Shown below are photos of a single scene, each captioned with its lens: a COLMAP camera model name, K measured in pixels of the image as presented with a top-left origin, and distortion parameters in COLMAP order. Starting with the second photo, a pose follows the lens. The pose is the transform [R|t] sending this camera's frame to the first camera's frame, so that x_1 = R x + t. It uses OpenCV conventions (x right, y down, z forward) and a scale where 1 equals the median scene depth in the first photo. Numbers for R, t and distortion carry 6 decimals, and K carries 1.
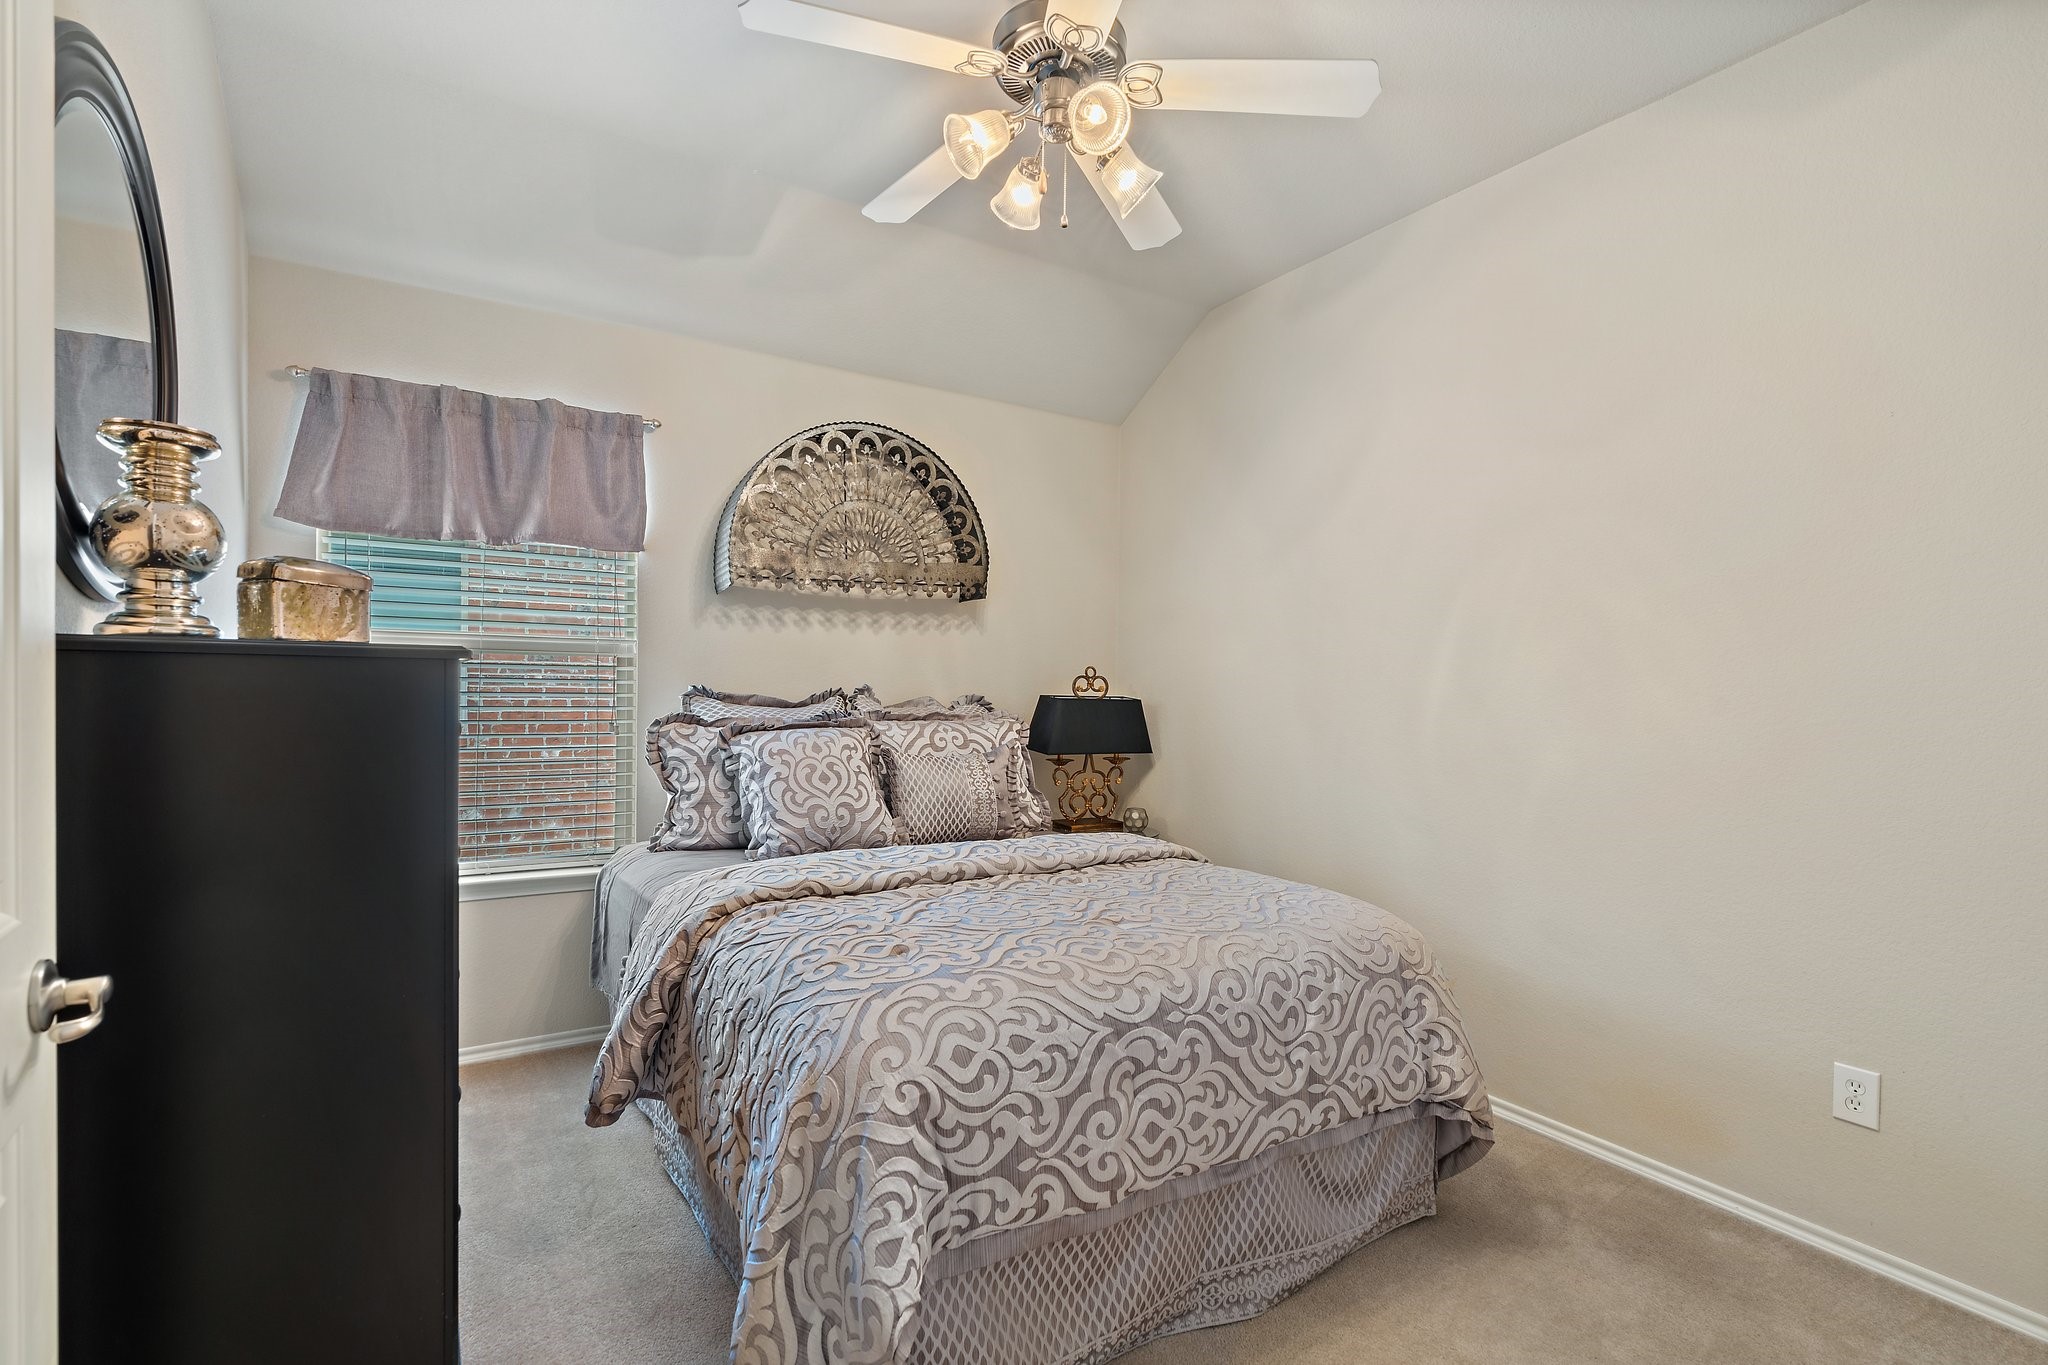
lens RADIAL K [[932.5, 0, 1032.6], [0, 932.5, 700.3], [0, 0, 1]] dist [-0.009859, 0.002817]
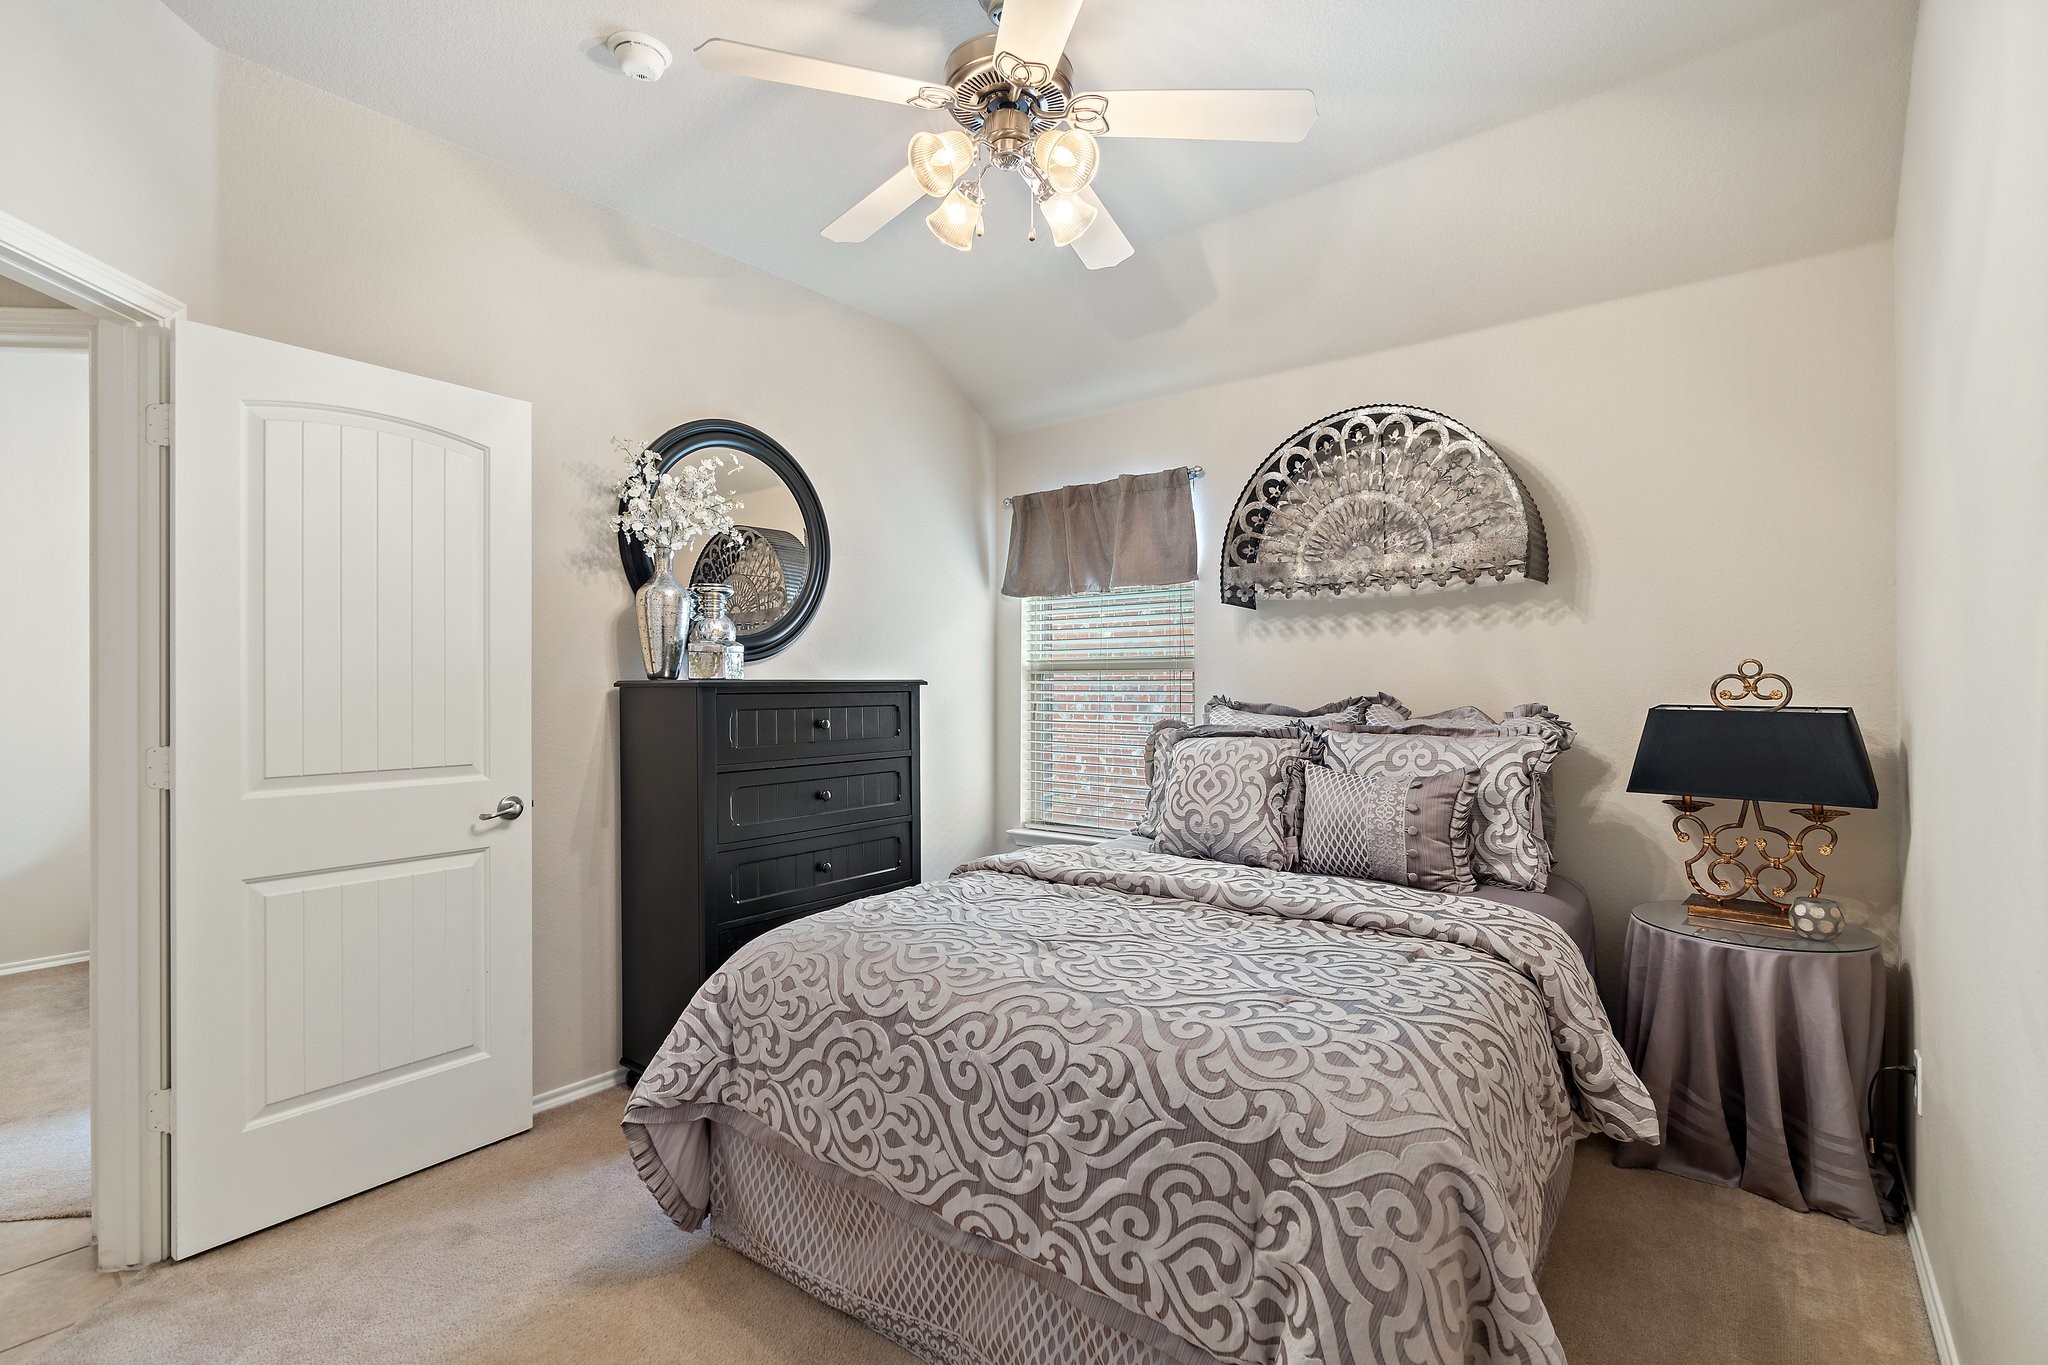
lens RADIAL K [[932.5, 0, 1034.4], [0, 932.5, 680.6], [0, 0, 1]] dist [-0.009859, 0.002817]
pose [[0.335069, -0.022012, -0.941936, 0.610357], [-0.005137, 0.999670, -0.025189, -0.004519], [0.942180, 0.013279, 0.334845, 0.421816]]
